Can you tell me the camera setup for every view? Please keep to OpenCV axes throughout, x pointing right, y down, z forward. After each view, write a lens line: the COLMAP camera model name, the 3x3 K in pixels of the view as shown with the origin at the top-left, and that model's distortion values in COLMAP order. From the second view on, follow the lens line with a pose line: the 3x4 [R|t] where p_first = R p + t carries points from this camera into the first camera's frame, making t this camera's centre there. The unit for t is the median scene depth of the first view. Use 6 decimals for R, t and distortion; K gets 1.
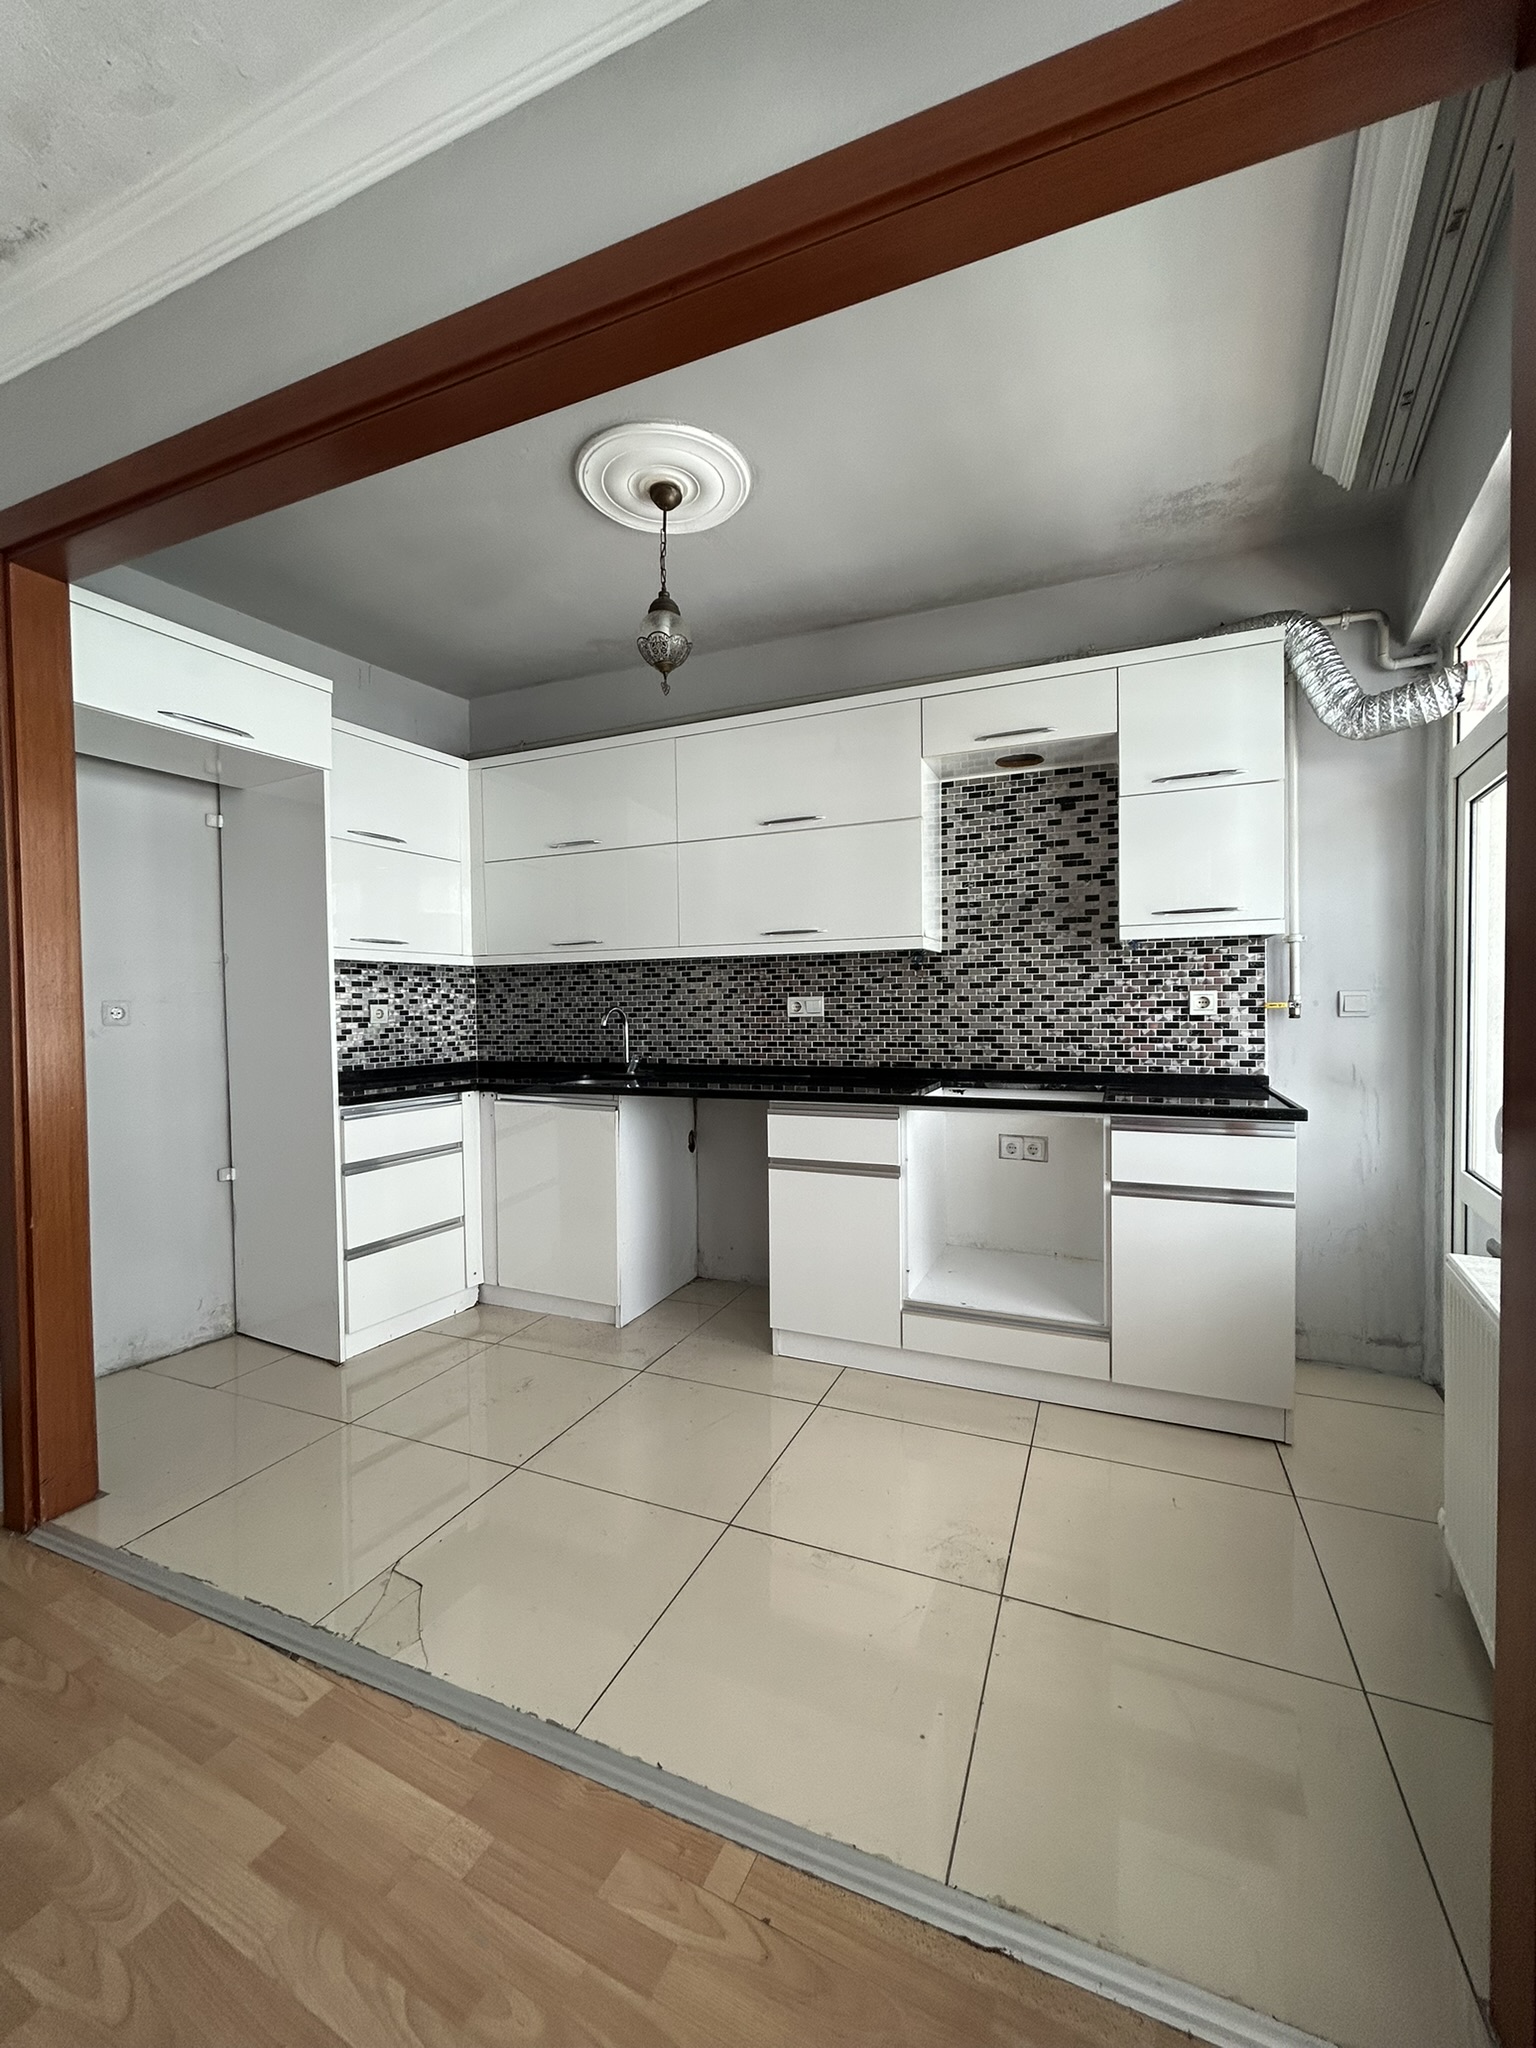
lens RADIAL K [[822.9, 0, 769.4], [0, 822.9, 1025.3], [0, 0, 1]] dist [-0.001317, 0.000158]
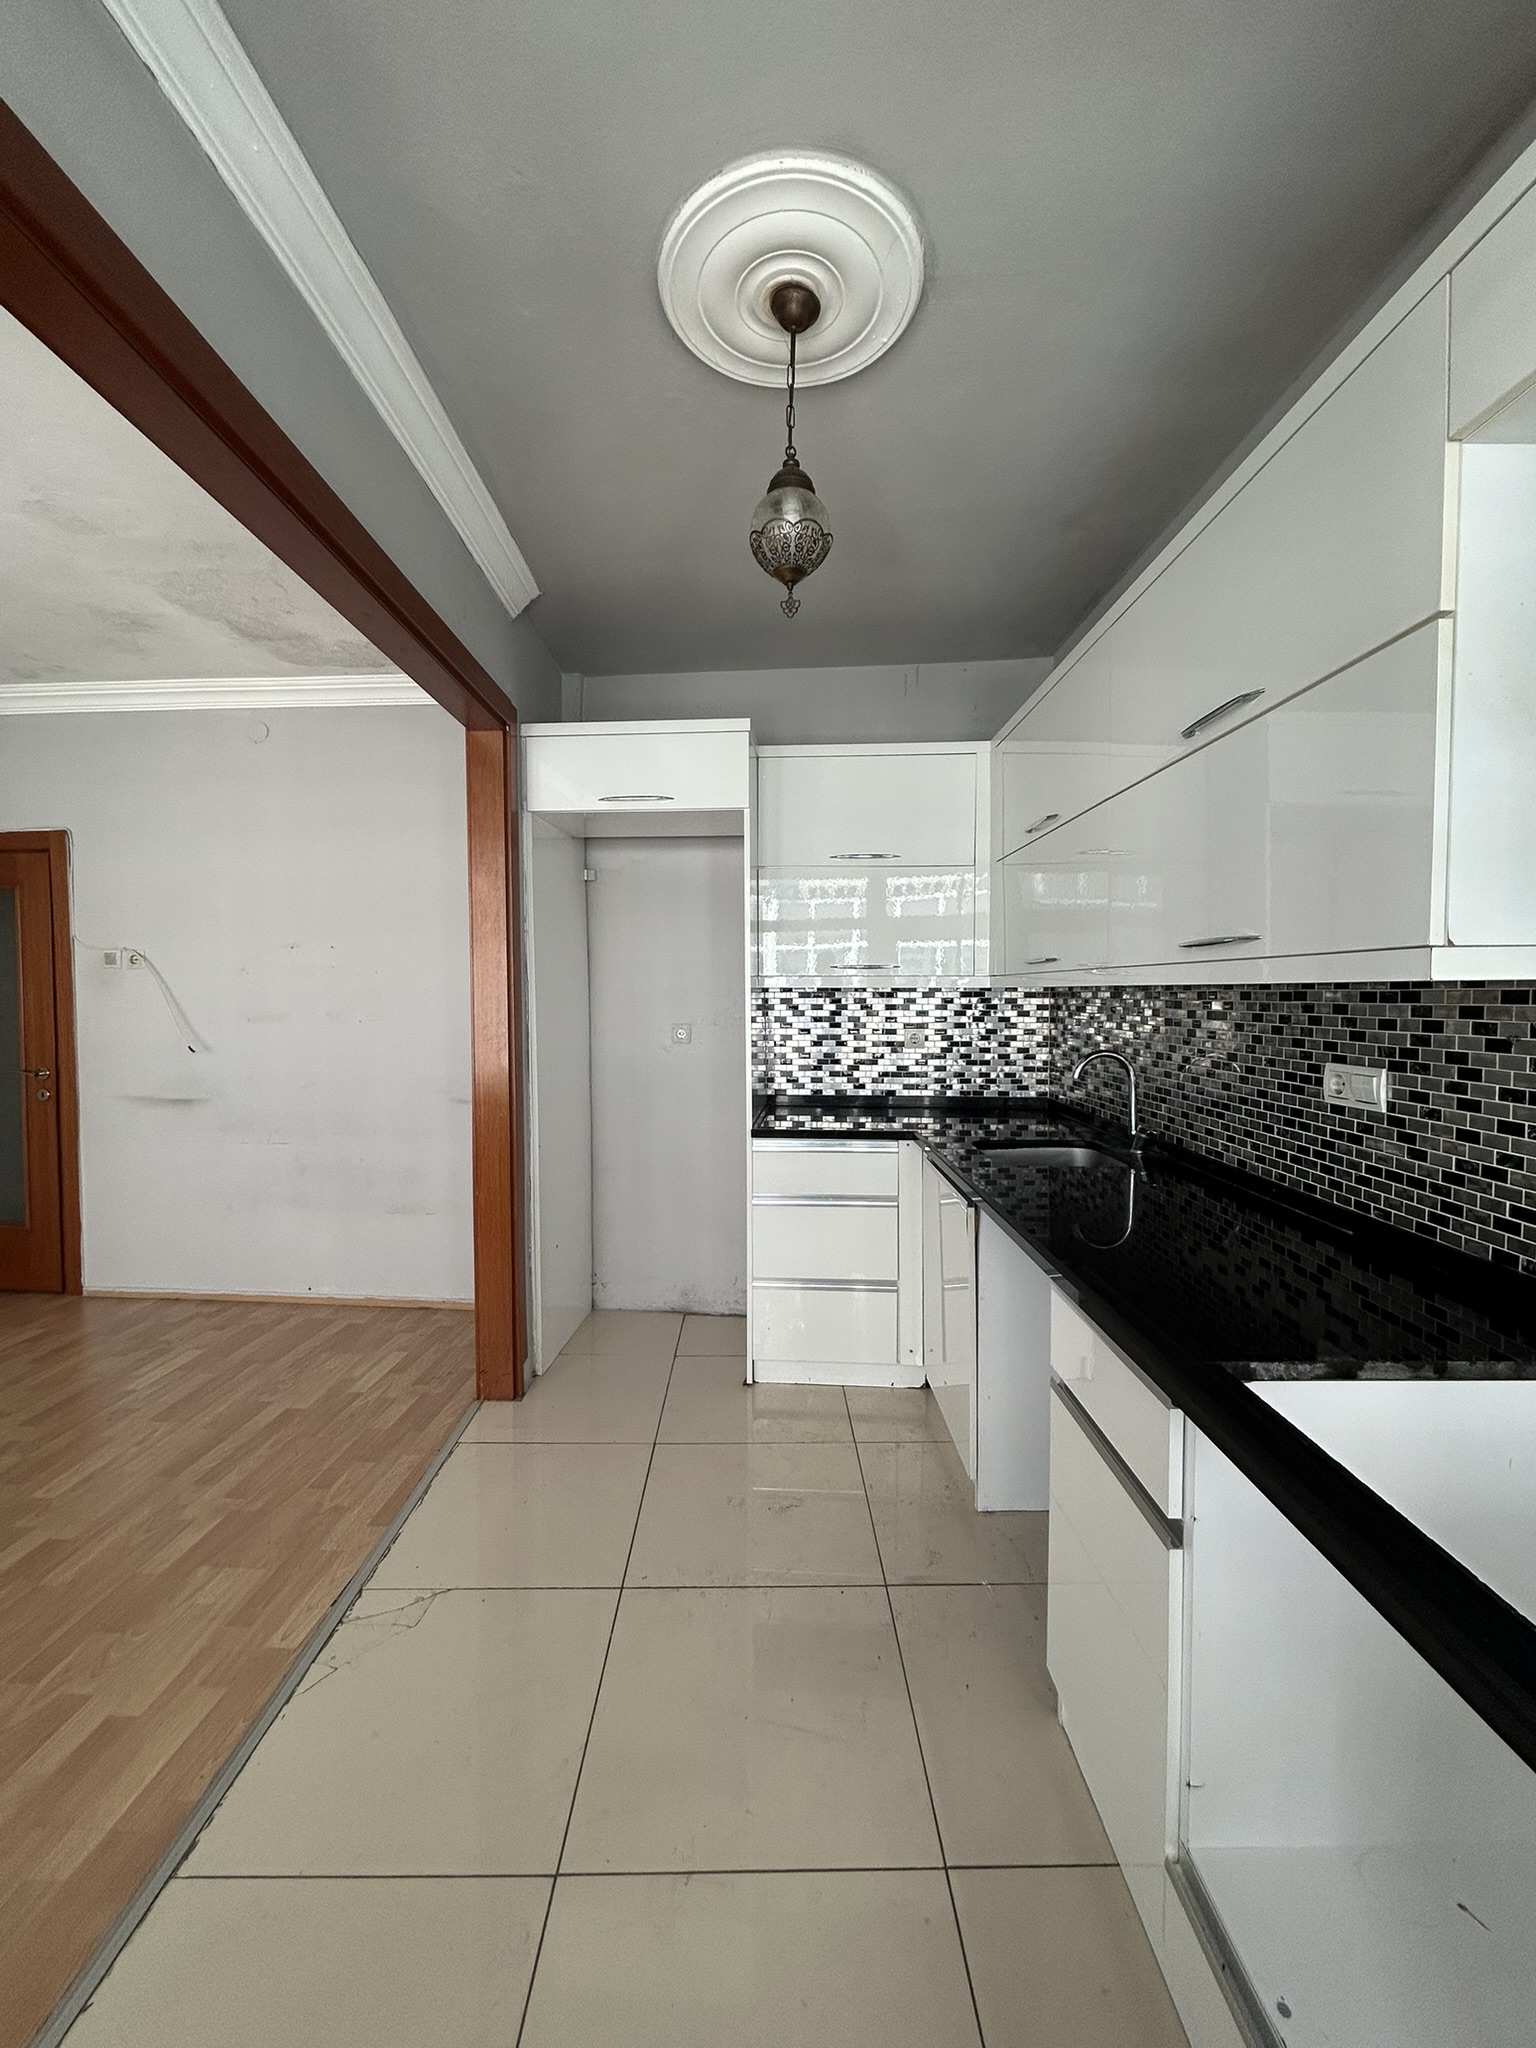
lens RADIAL K [[820.3, 0, 768.0], [0, 820.3, 1024.0], [0, 0, 1]] dist [-0.004941, -0.000160]
pose [[0.400067, 0.047951, -0.915230, 0.378818], [-0.025897, 0.998823, 0.041011, -0.077411], [0.916120, 0.007295, 0.400838, 0.561025]]
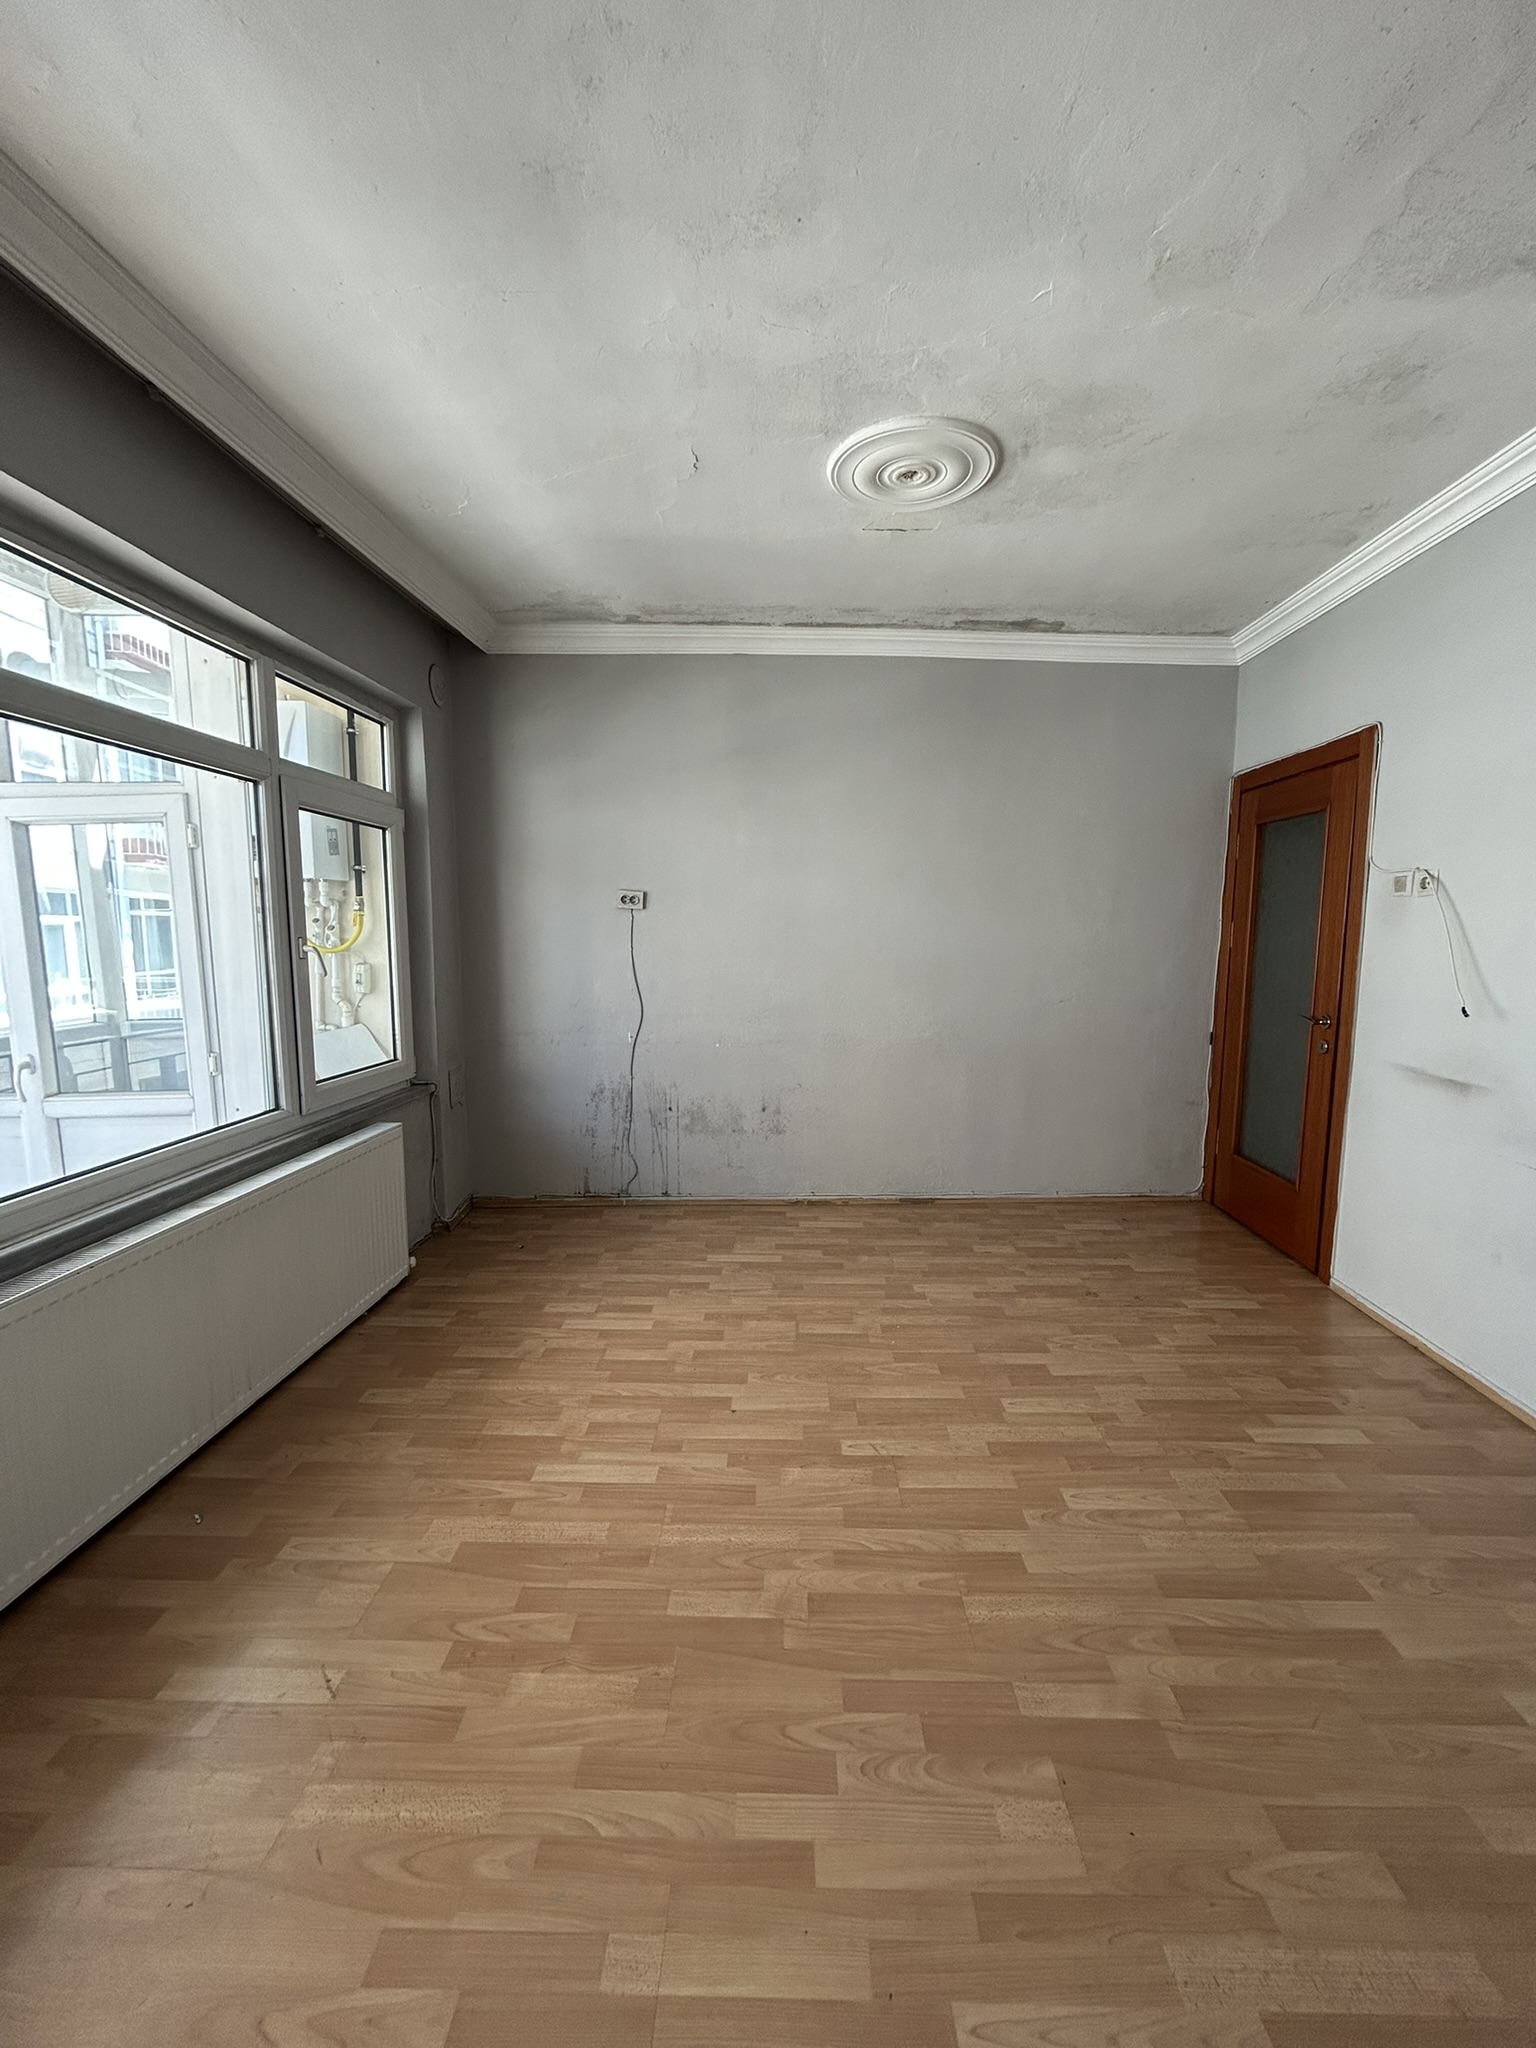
lens RADIAL K [[822.9, 0, 769.4], [0, 822.9, 1025.3], [0, 0, 1]] dist [-0.001317, 0.000158]
pose [[-0.900196, 0.061687, -0.431093, -0.071615], [-0.001972, 0.989329, 0.145686, -0.074591], [0.435480, 0.131996, -0.890469, 0.695014]]
